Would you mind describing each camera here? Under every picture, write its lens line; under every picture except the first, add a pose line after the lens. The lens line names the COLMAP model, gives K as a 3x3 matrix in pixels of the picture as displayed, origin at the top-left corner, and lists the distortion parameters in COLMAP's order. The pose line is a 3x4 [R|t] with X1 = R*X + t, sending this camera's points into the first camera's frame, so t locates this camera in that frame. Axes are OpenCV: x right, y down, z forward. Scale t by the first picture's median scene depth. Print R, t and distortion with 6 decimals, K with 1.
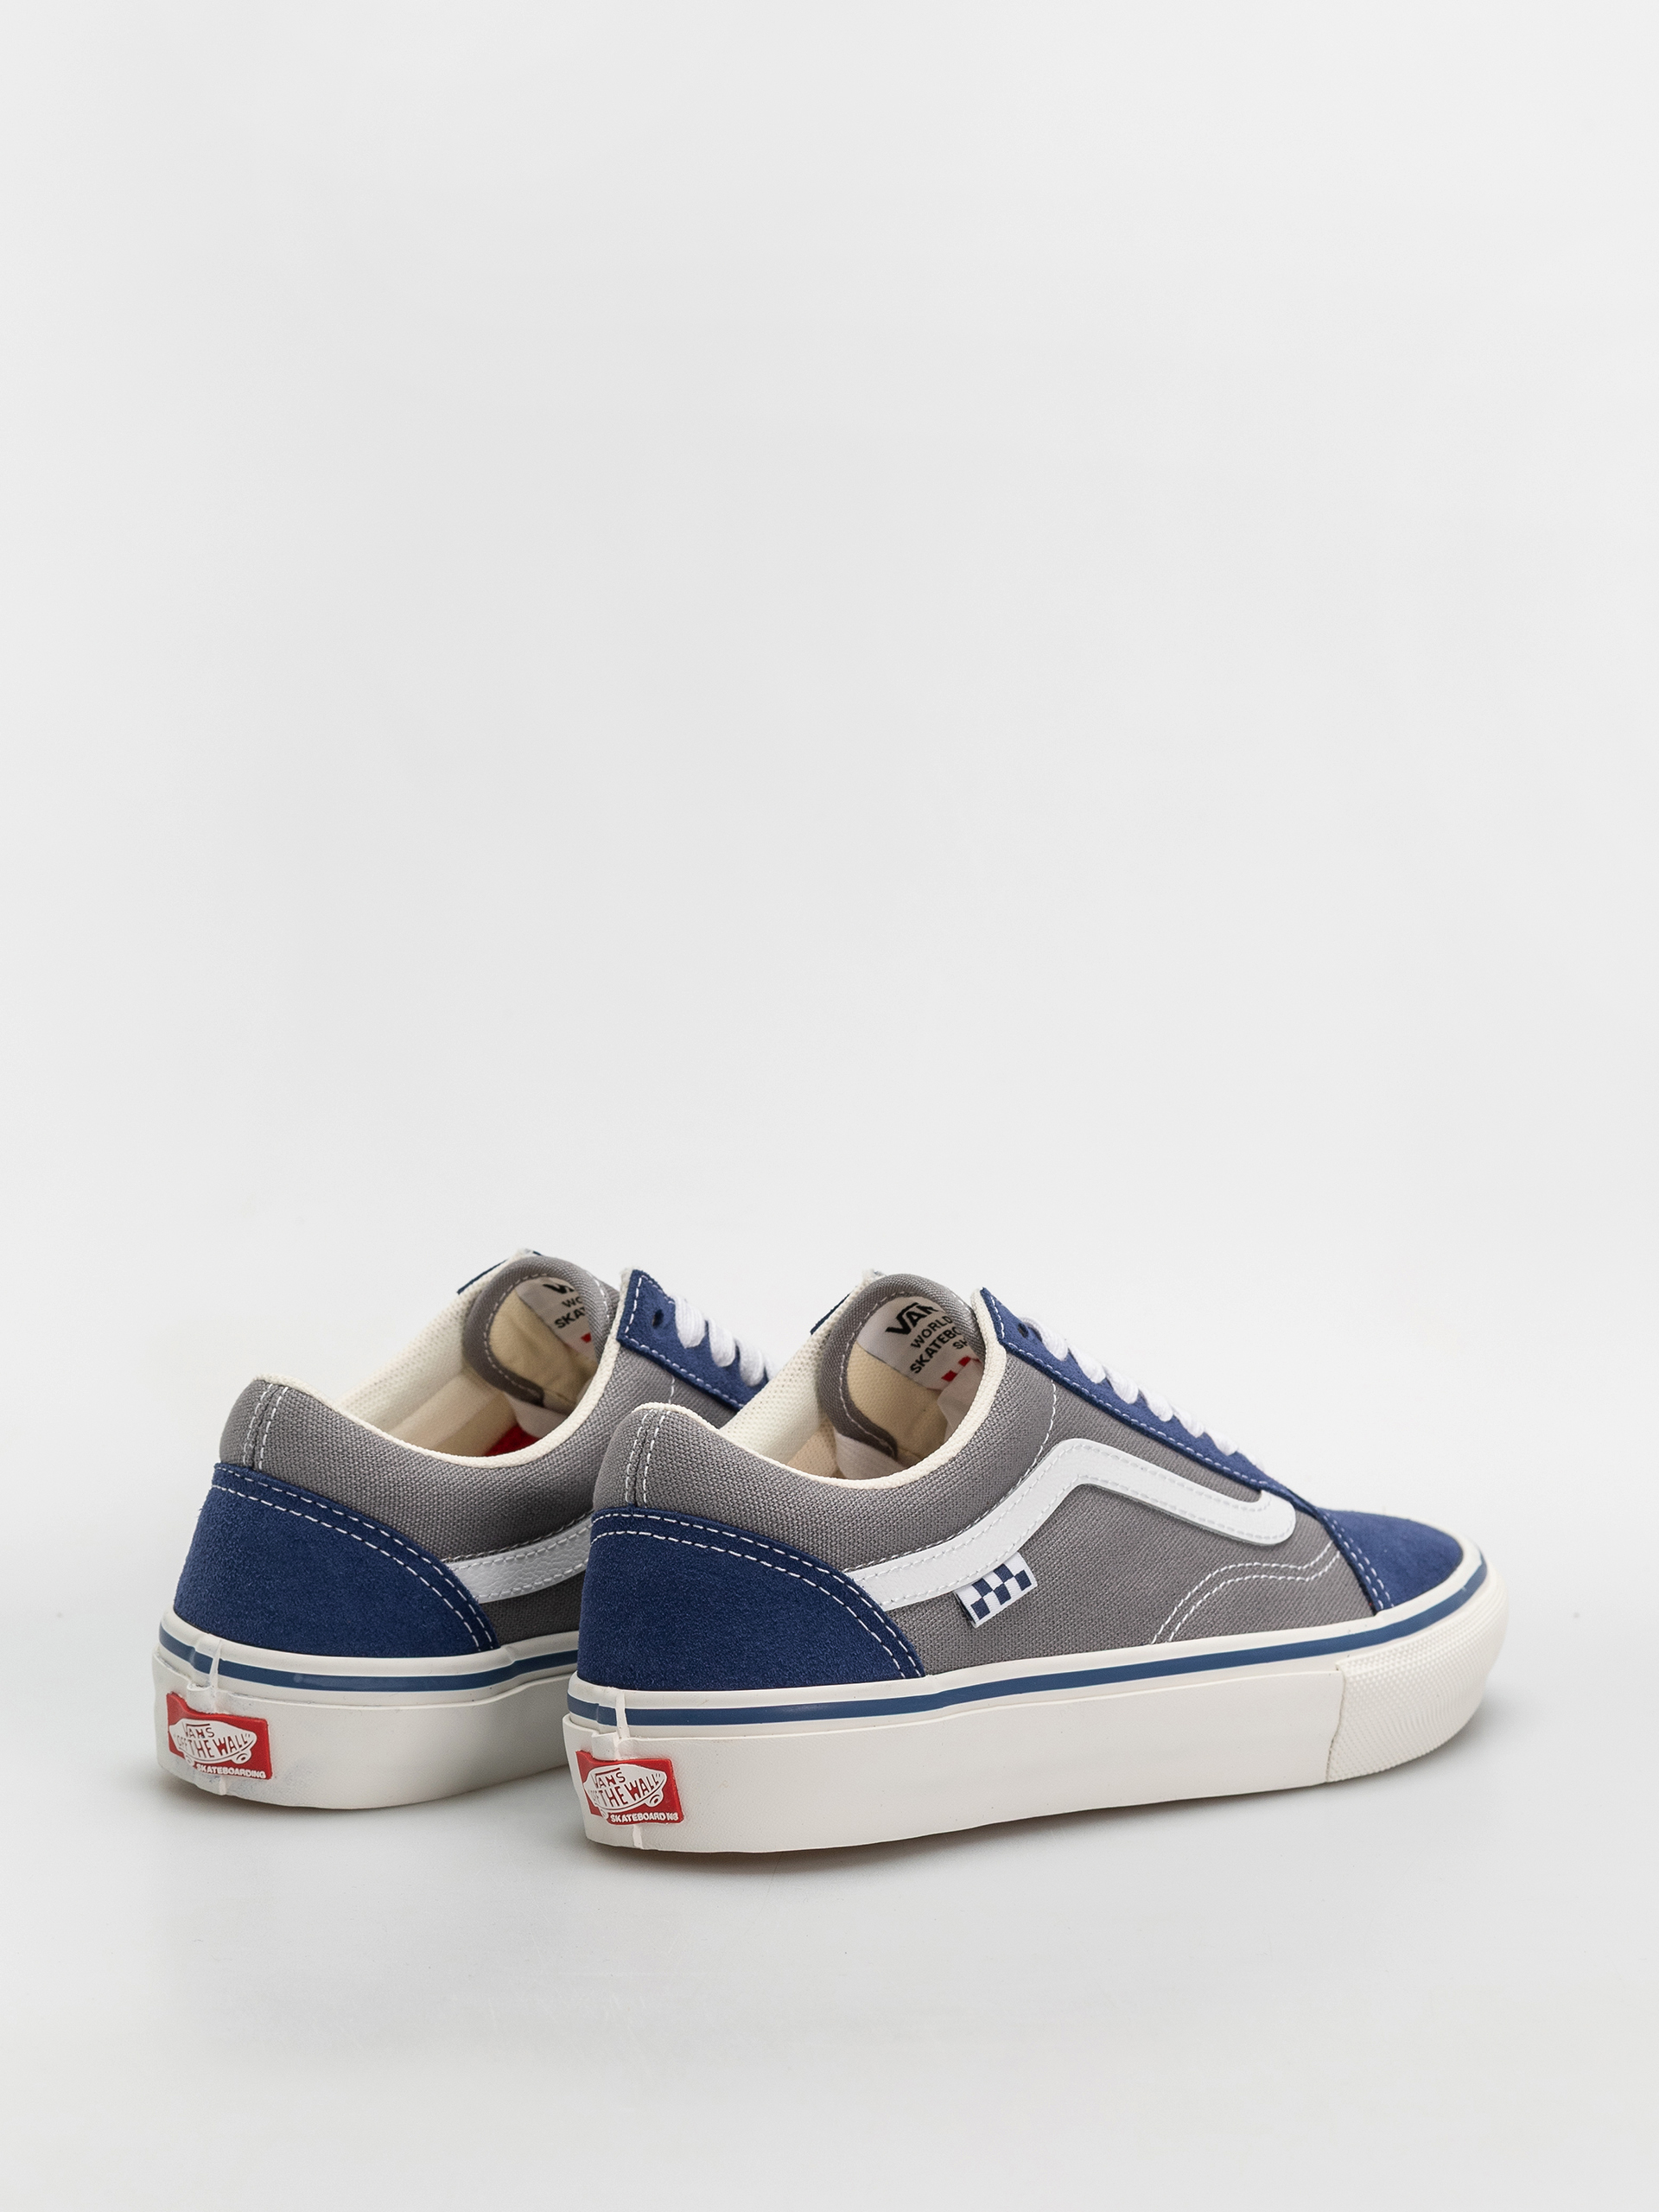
lens RADIAL K [[6285.8, 0, 829.5], [0, 6285.8, 1106.0], [0, 0, 1]] dist [0.008963, 0.086939]
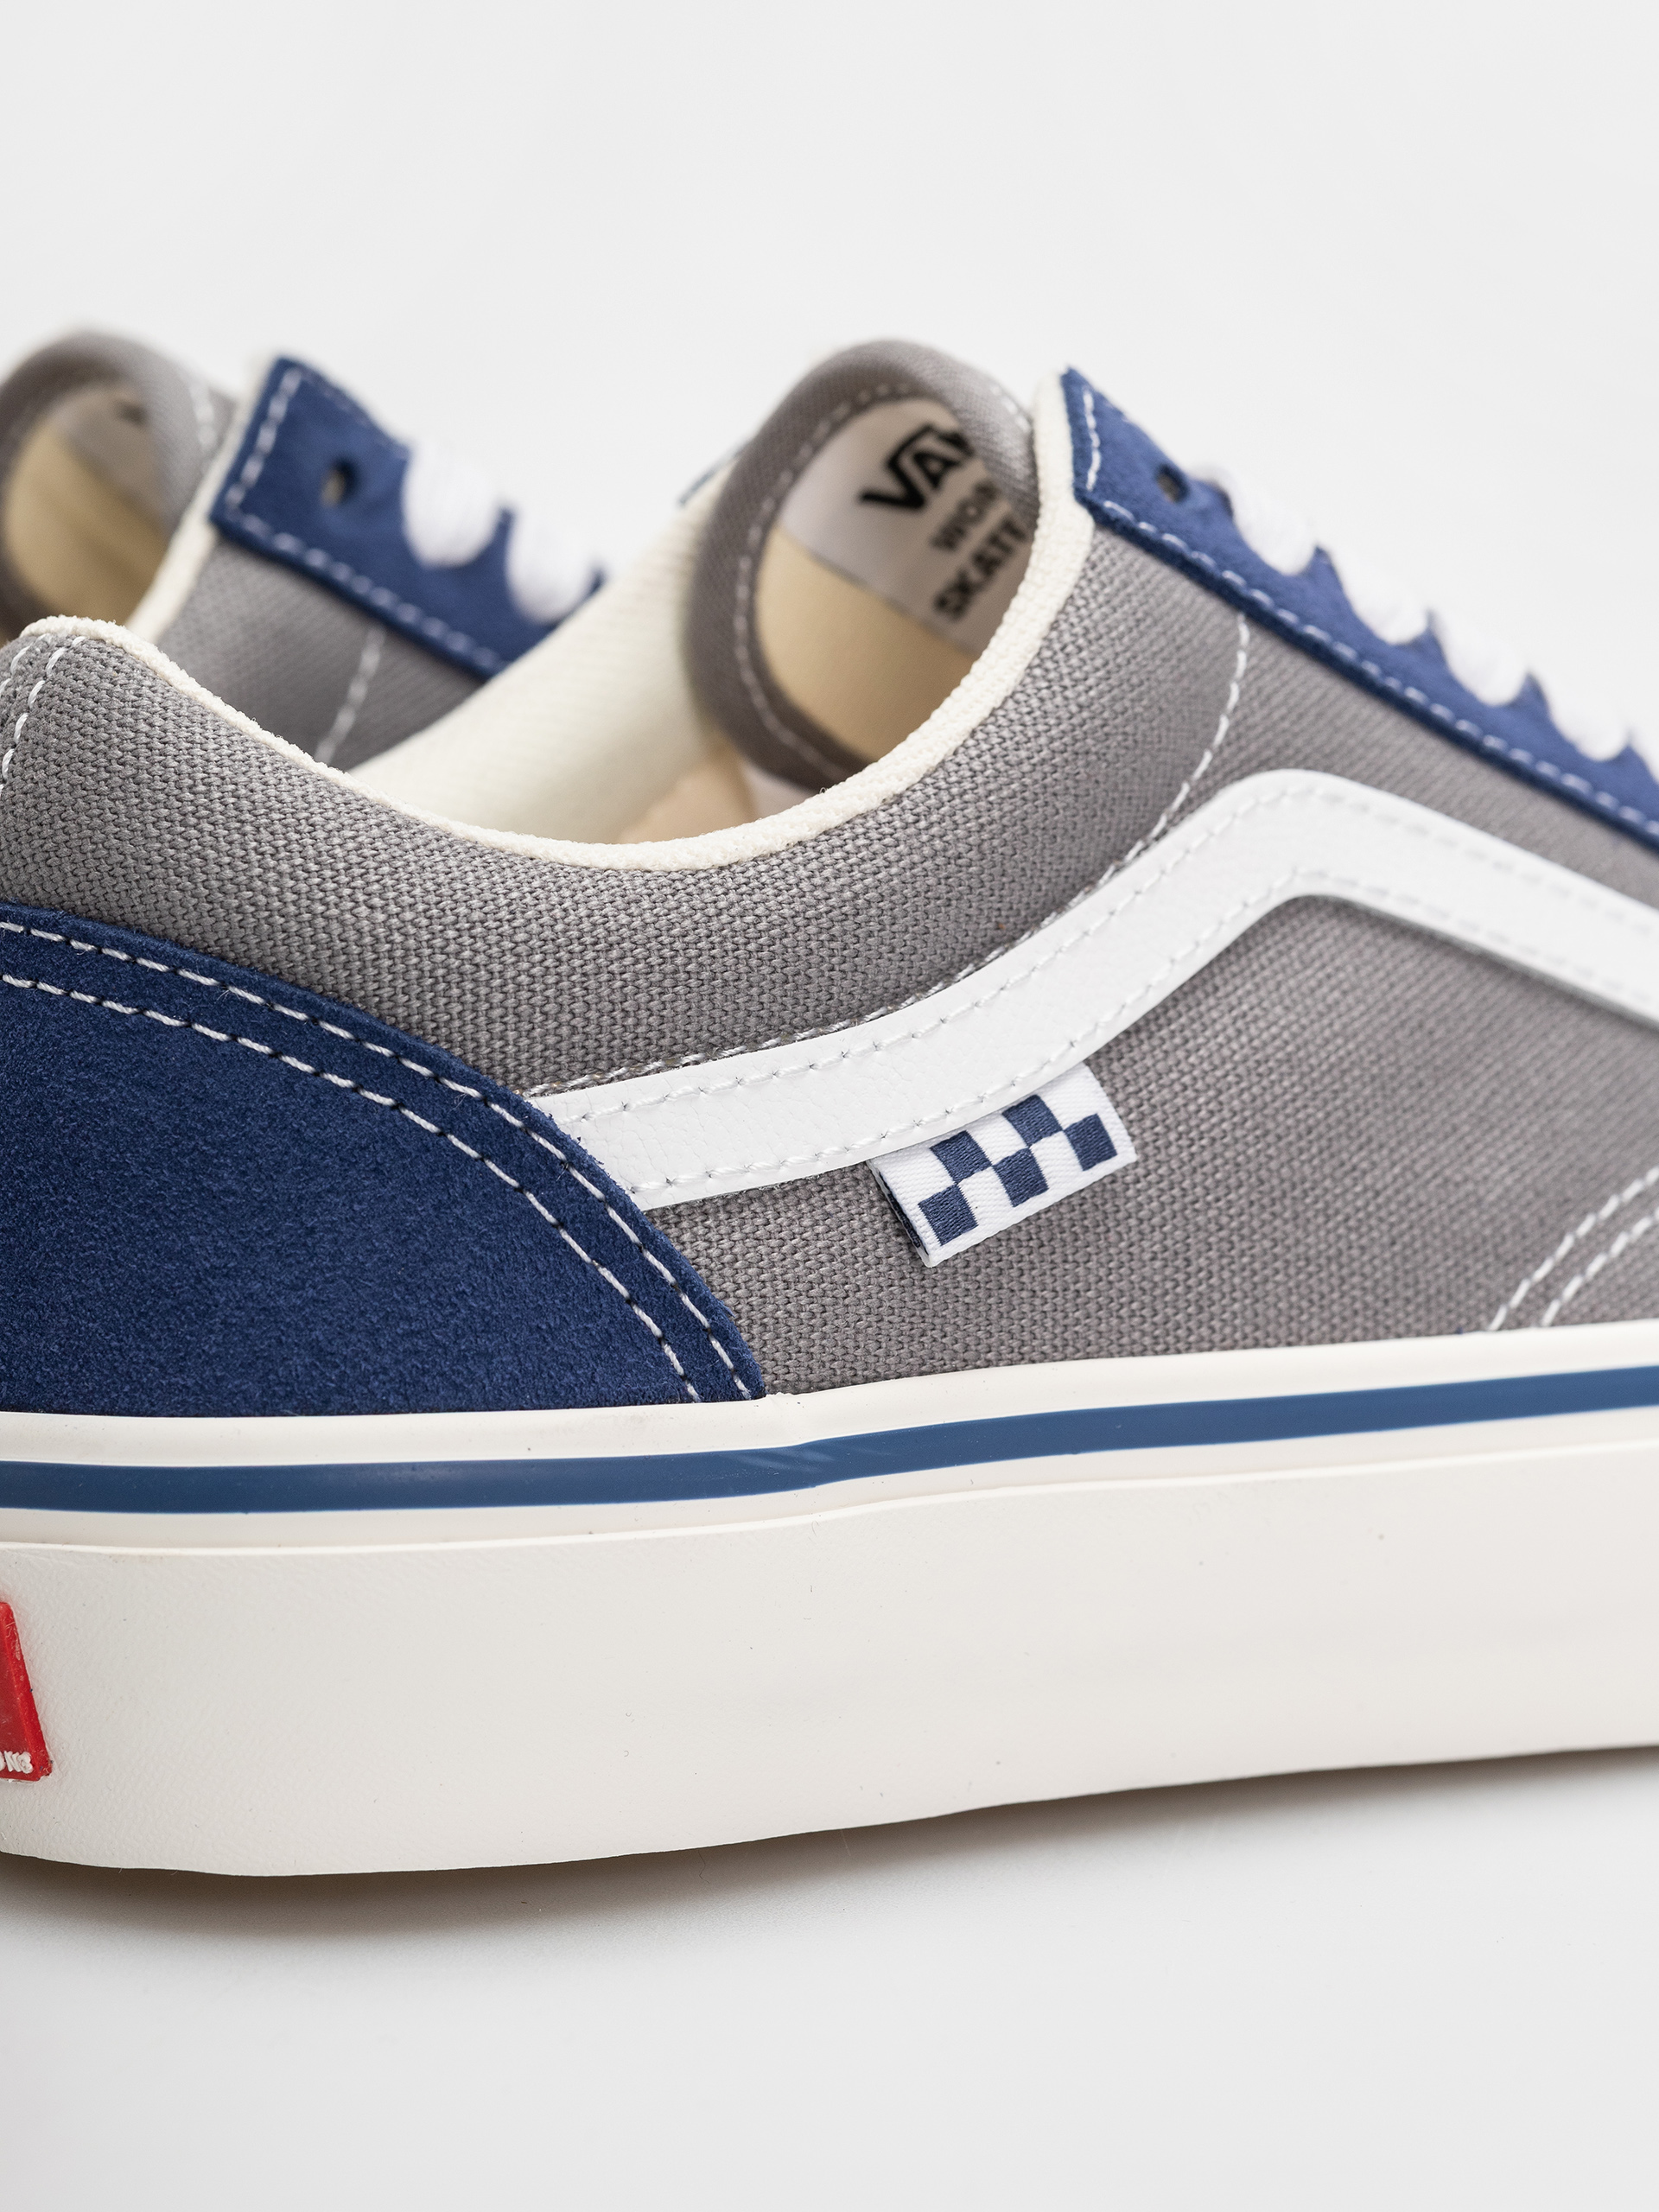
lens RADIAL K [[6285.8, 0, 829.5], [0, 6285.8, 1106.0], [0, 0, 1]] dist [0.008963, 0.086939]
pose [[0.981995, 0.029333, -0.186617, 0.083693], [-0.019919, 0.998442, 0.052123, 0.055062], [0.187855, -0.047467, 0.981049, 0.645447]]
